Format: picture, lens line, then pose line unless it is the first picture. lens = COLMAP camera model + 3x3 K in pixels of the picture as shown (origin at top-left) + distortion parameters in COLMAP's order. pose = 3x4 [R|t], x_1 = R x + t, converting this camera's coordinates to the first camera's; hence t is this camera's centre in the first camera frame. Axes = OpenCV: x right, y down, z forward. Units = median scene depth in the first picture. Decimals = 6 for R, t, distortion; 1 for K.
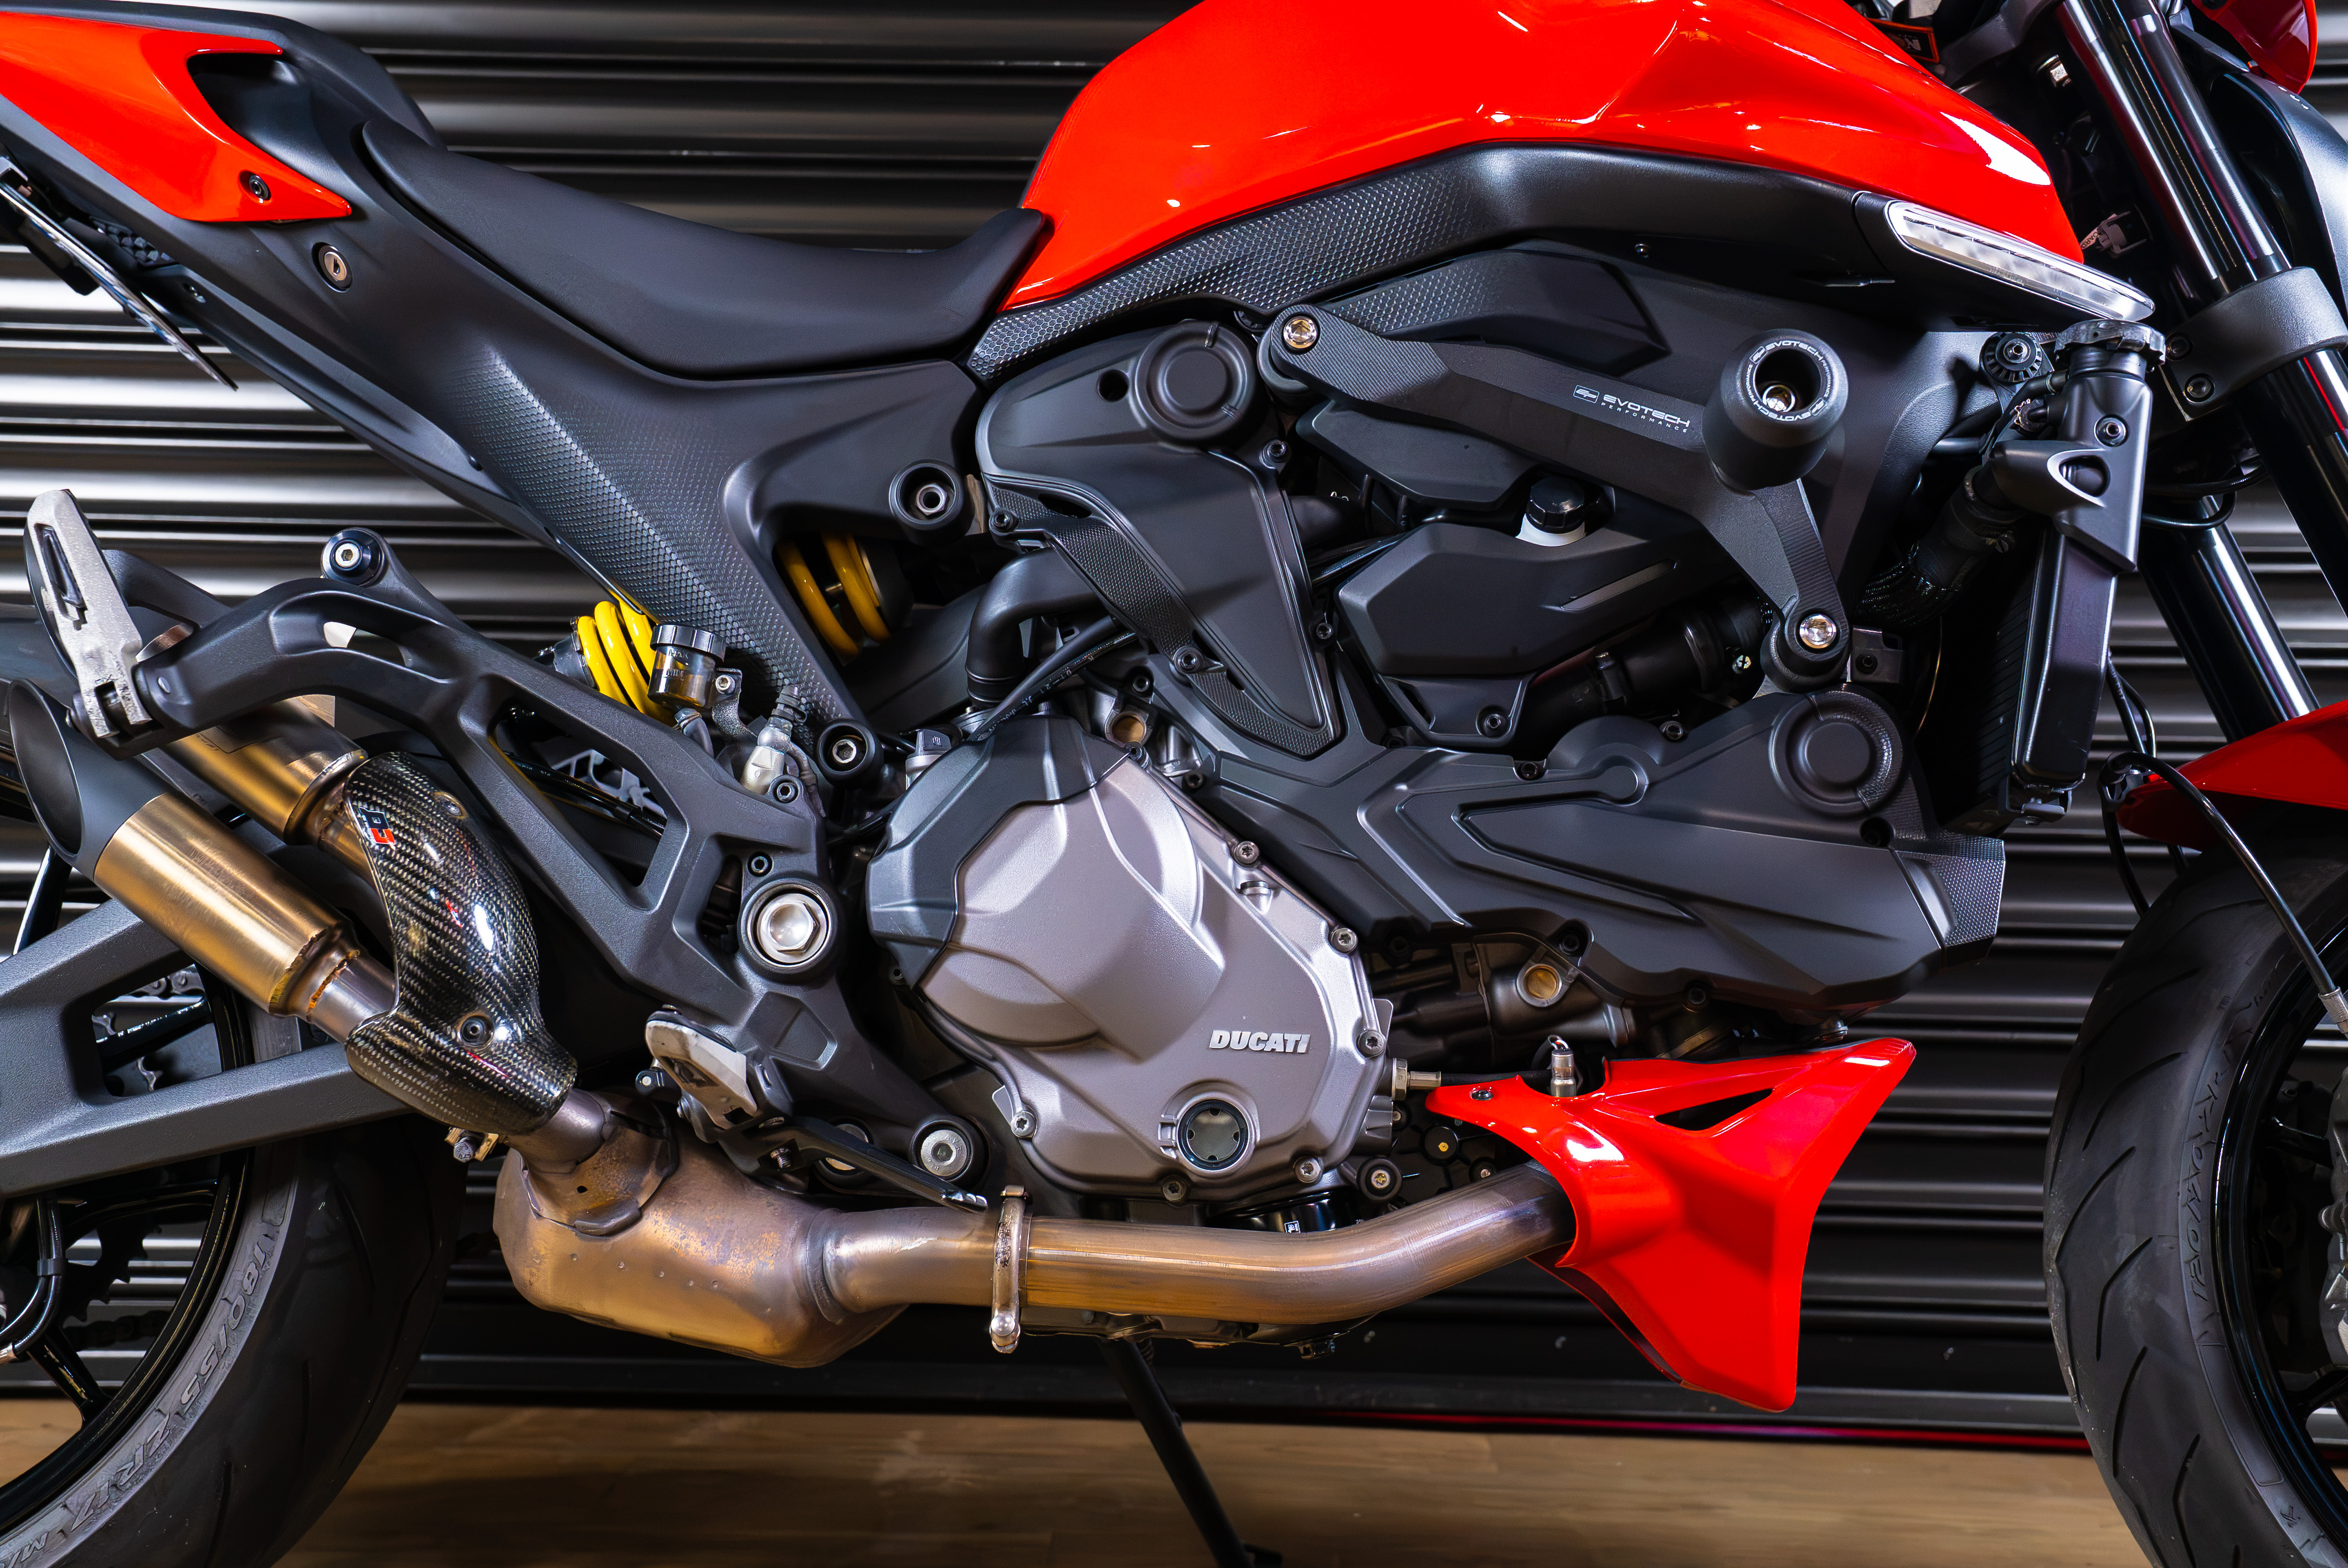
lens RADIAL K [[2737.5, 0, 1166.3], [0, 2737.5, 782.8], [0, 0, 1]] dist [0.095691, 0.000000]
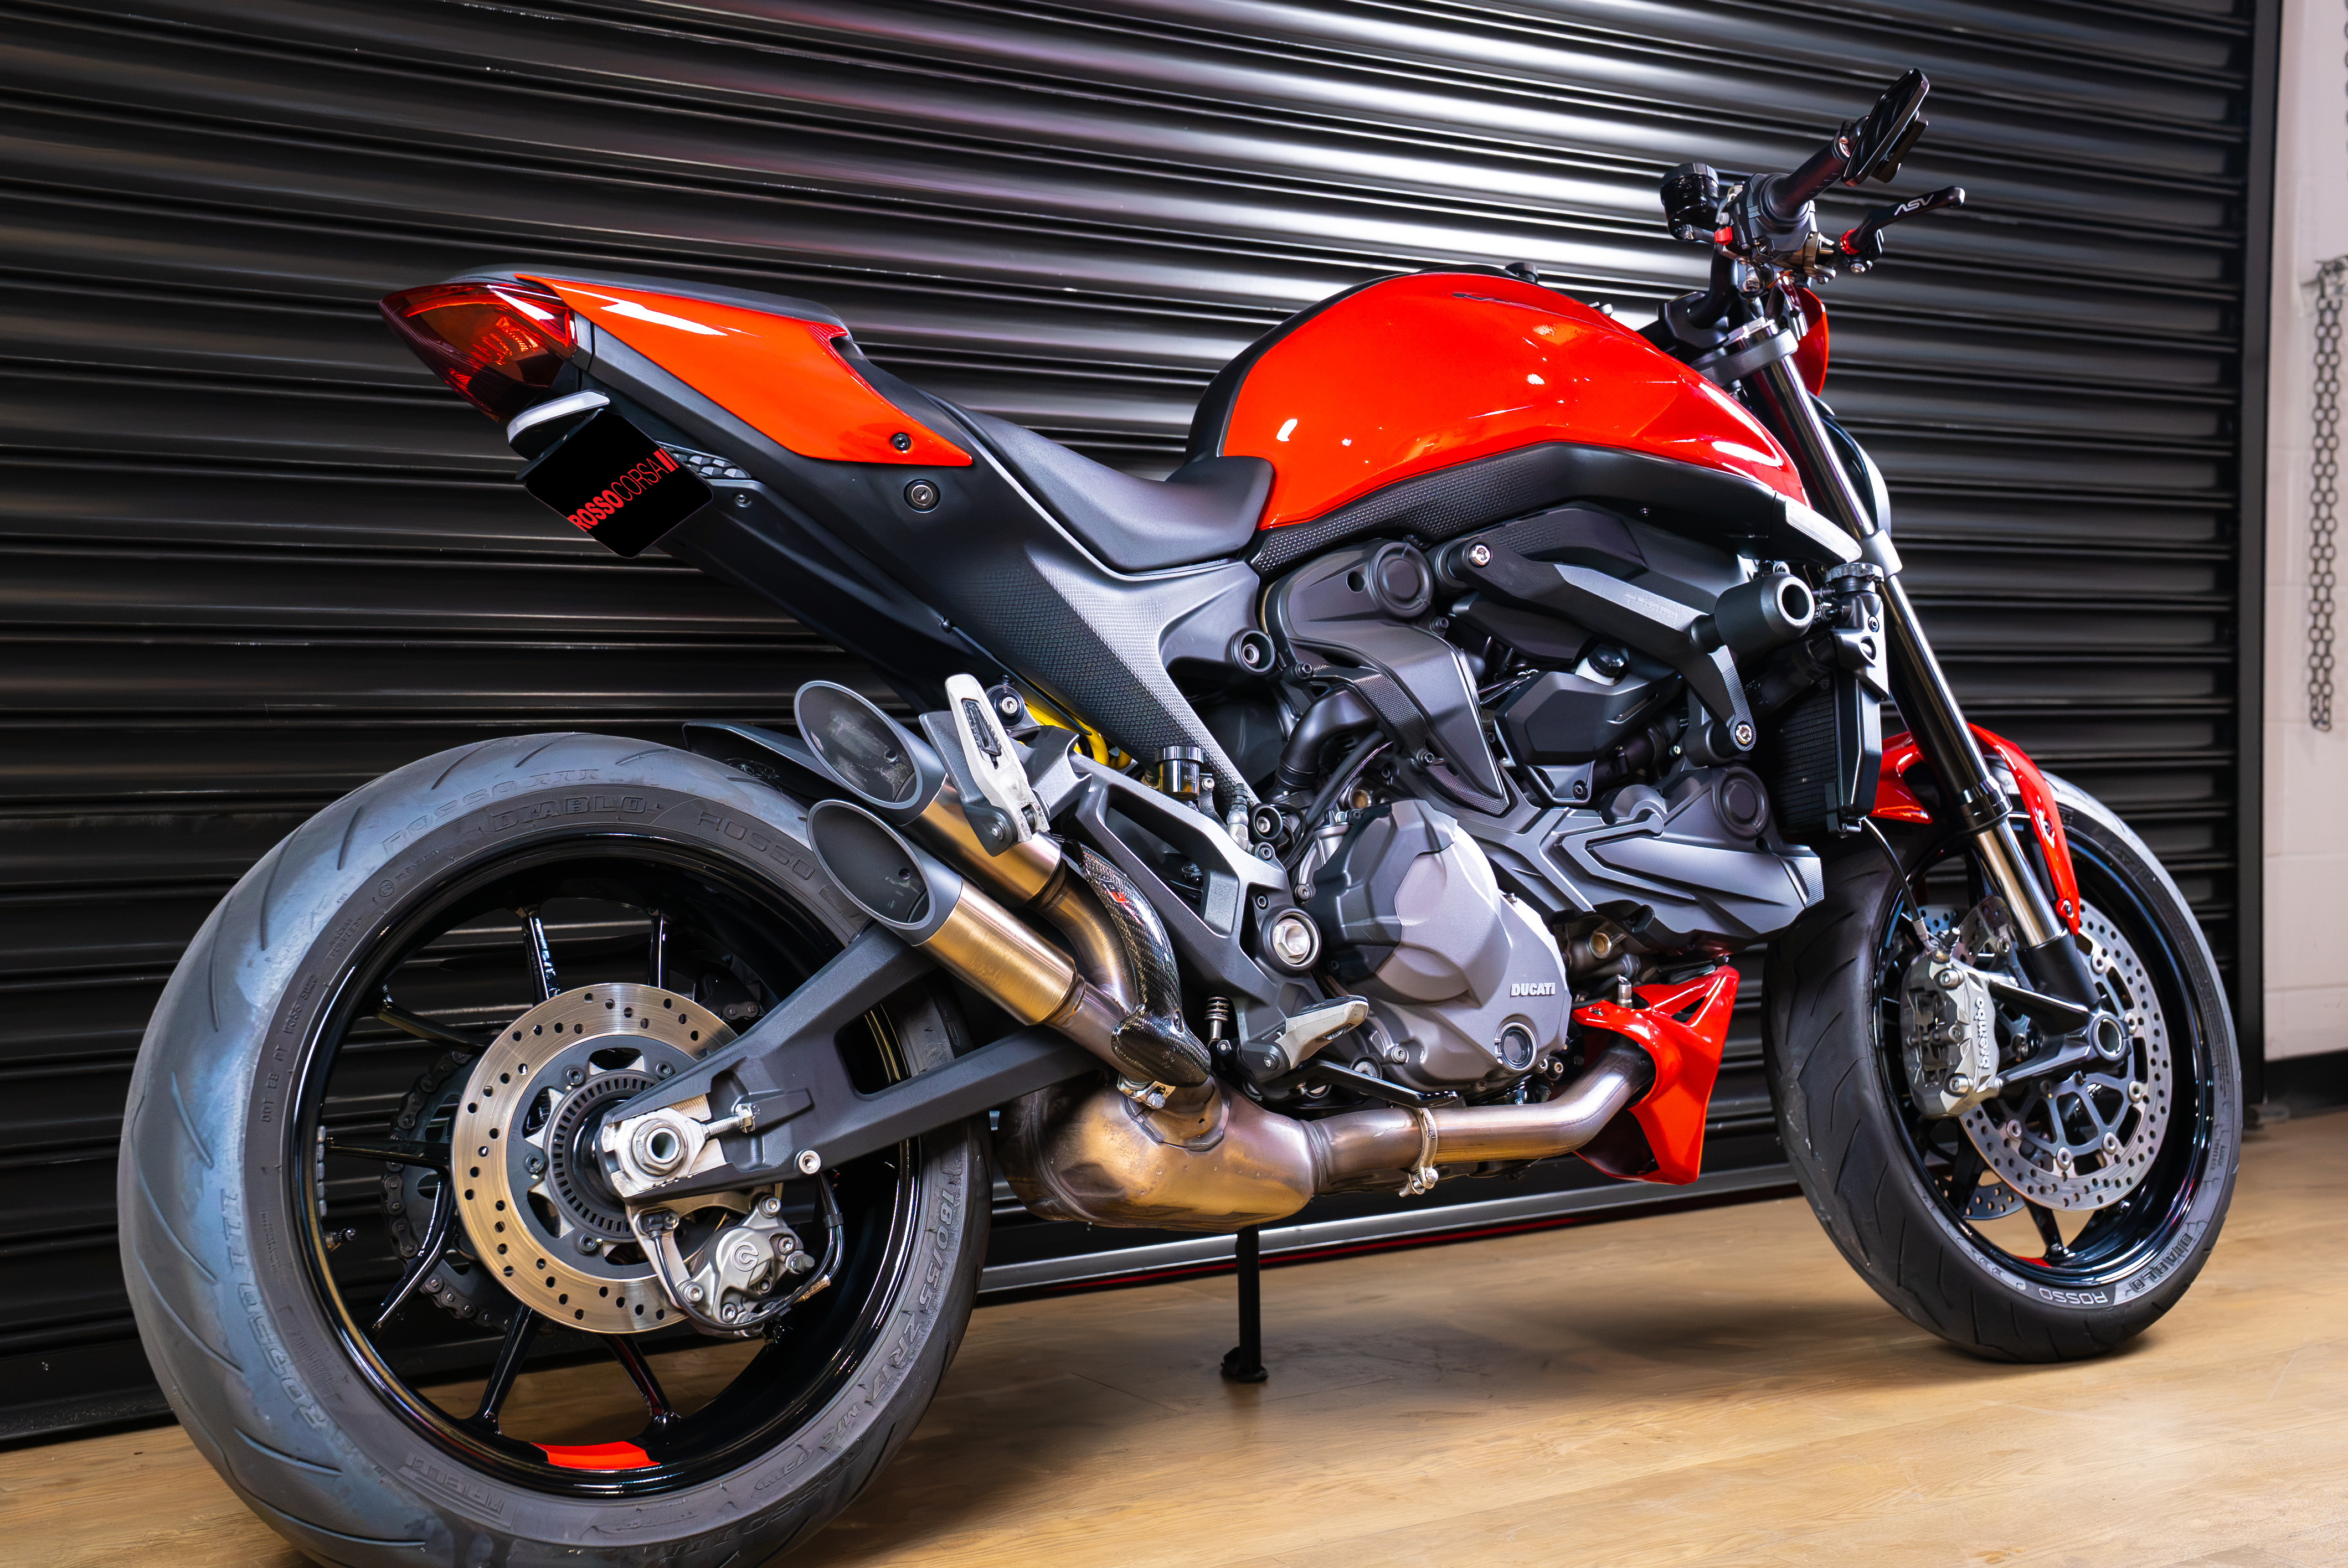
lens RADIAL K [[2903.9, 0, 1177.7], [0, 2903.9, 784.3], [0, 0, 1]] dist [0.145047, 0.000000]
pose [[0.799749, -0.036174, 0.599244, -1.148103], [0.027983, 0.999344, 0.022979, -0.073854], [-0.599682, -0.001609, 0.800237, -0.274728]]
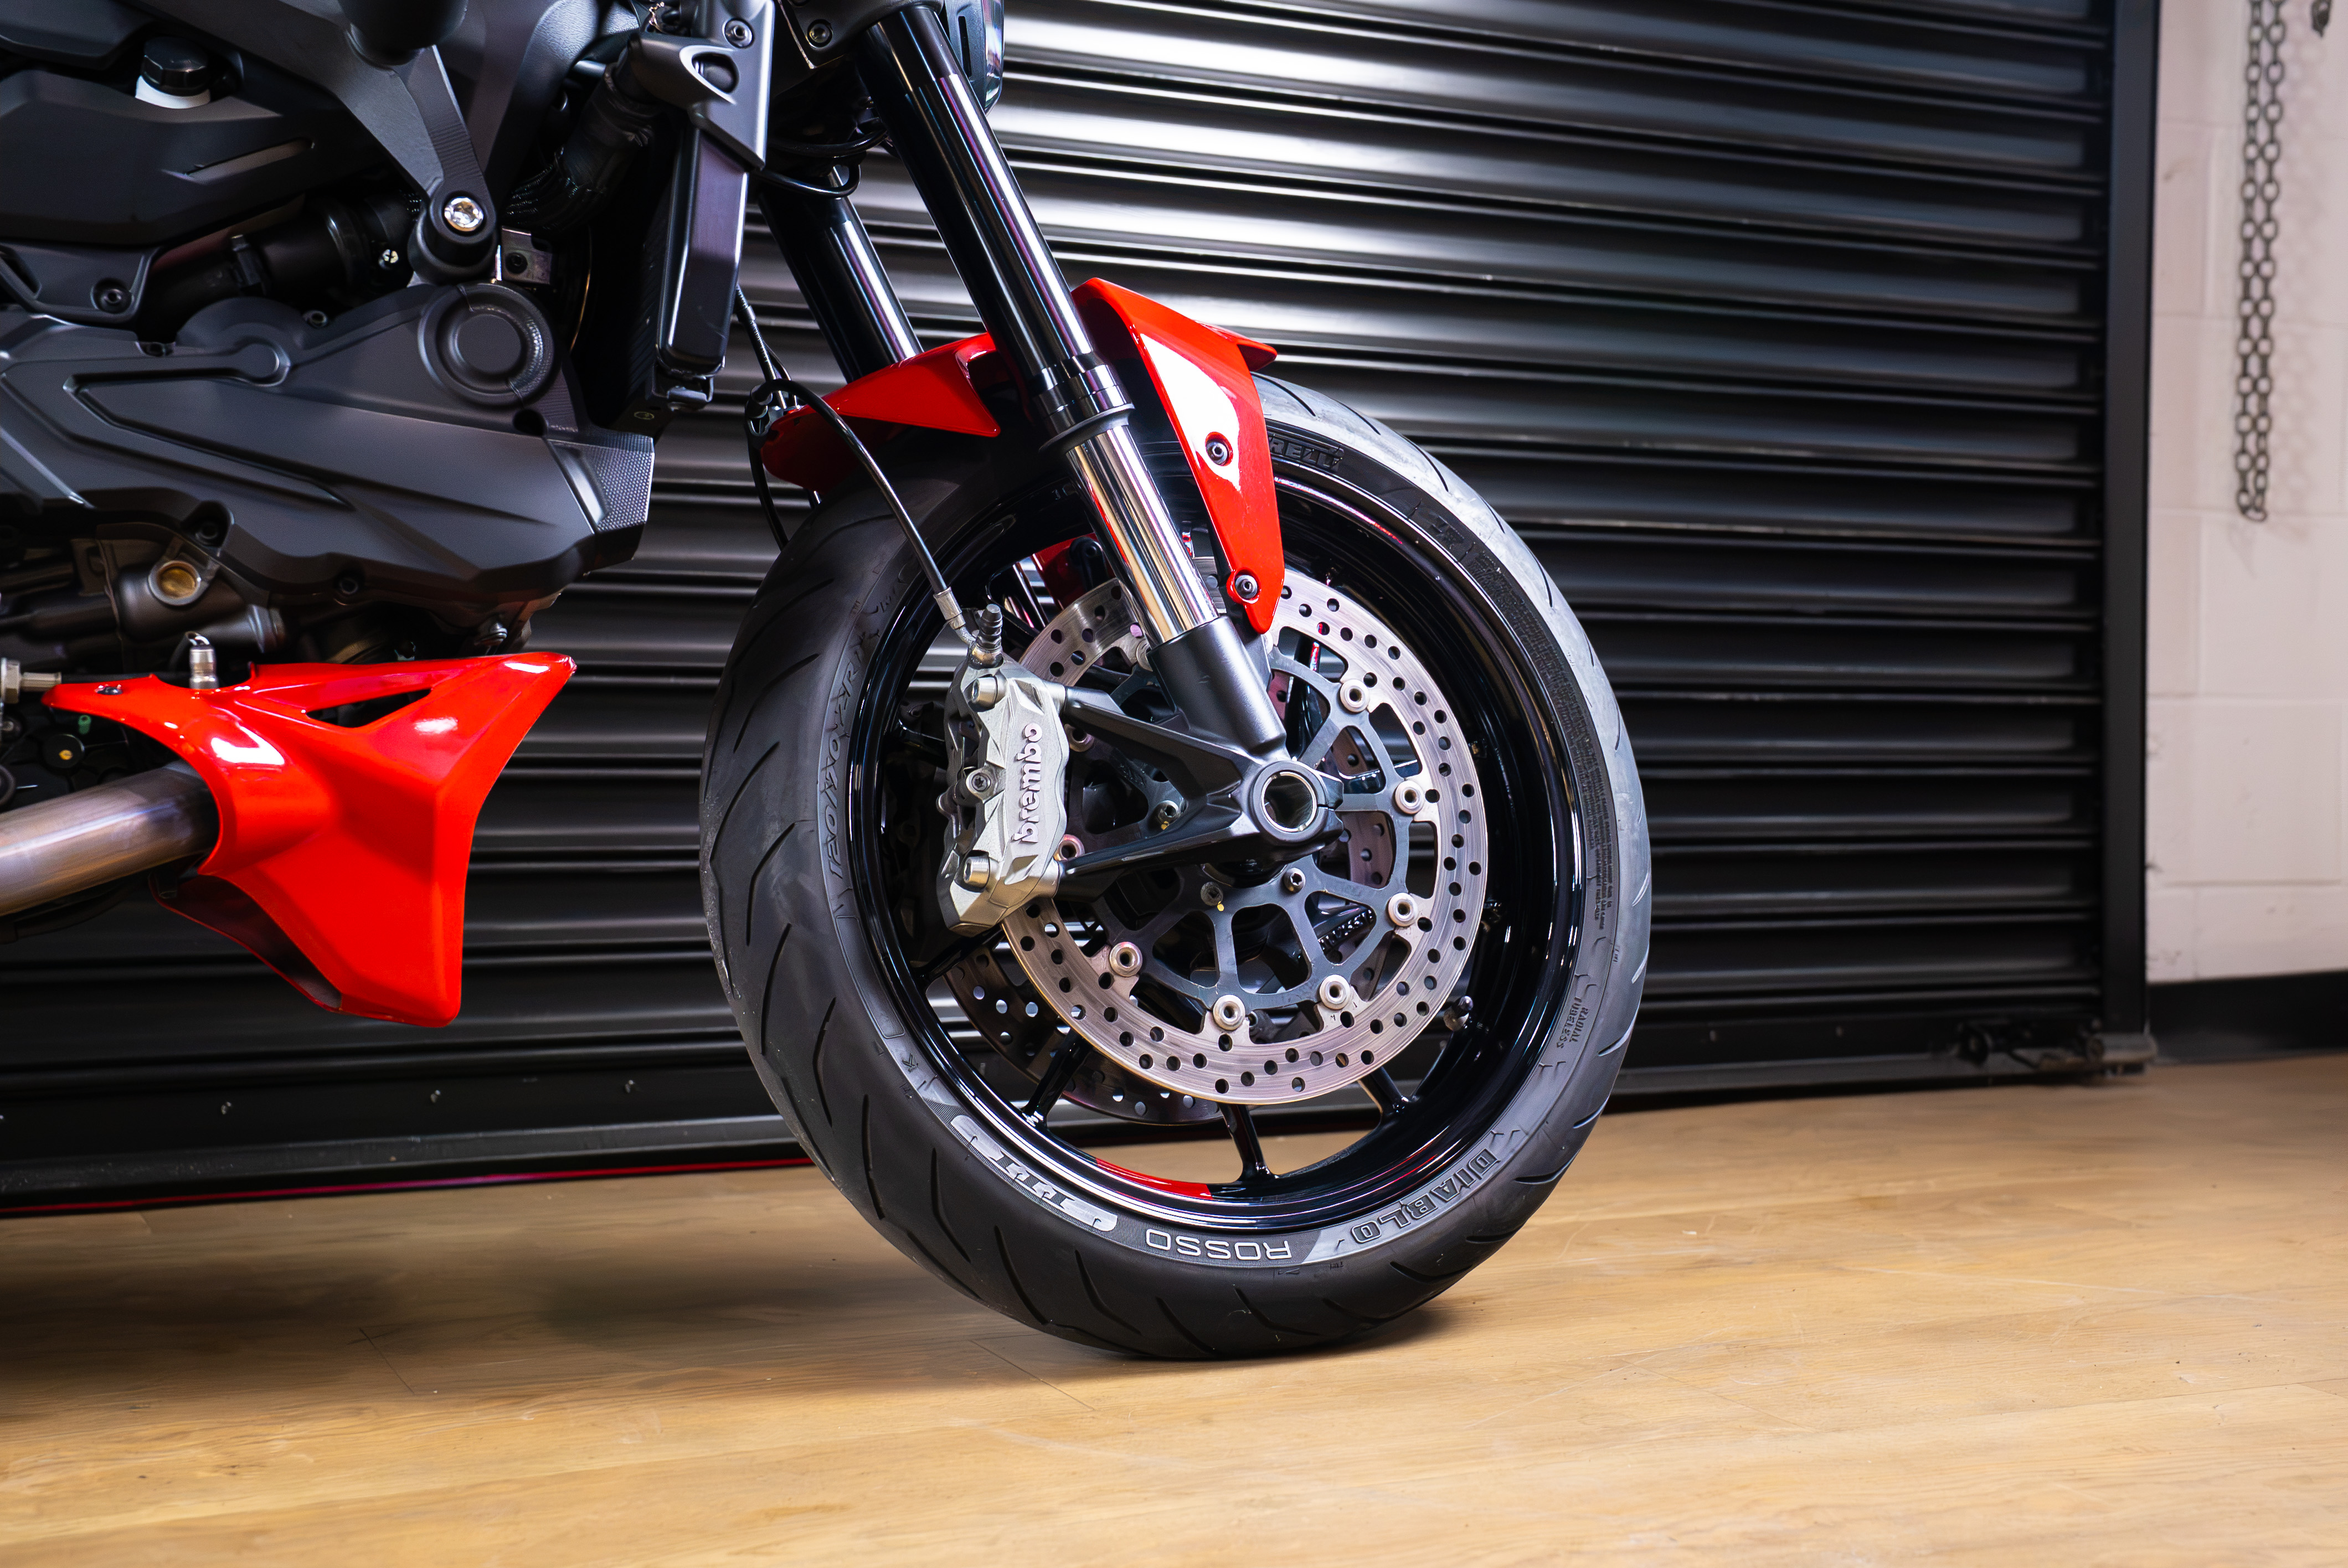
lens RADIAL K [[2737.5, 0, 1171.1], [0, 2737.5, 777.2], [0, 0, 1]] dist [0.095691, 0.000000]
pose [[0.895224, -0.017921, 0.445255, 0.017569], [0.020699, 0.999785, -0.001376, 0.149975], [-0.445135, 0.010448, 0.895403, -0.000796]]
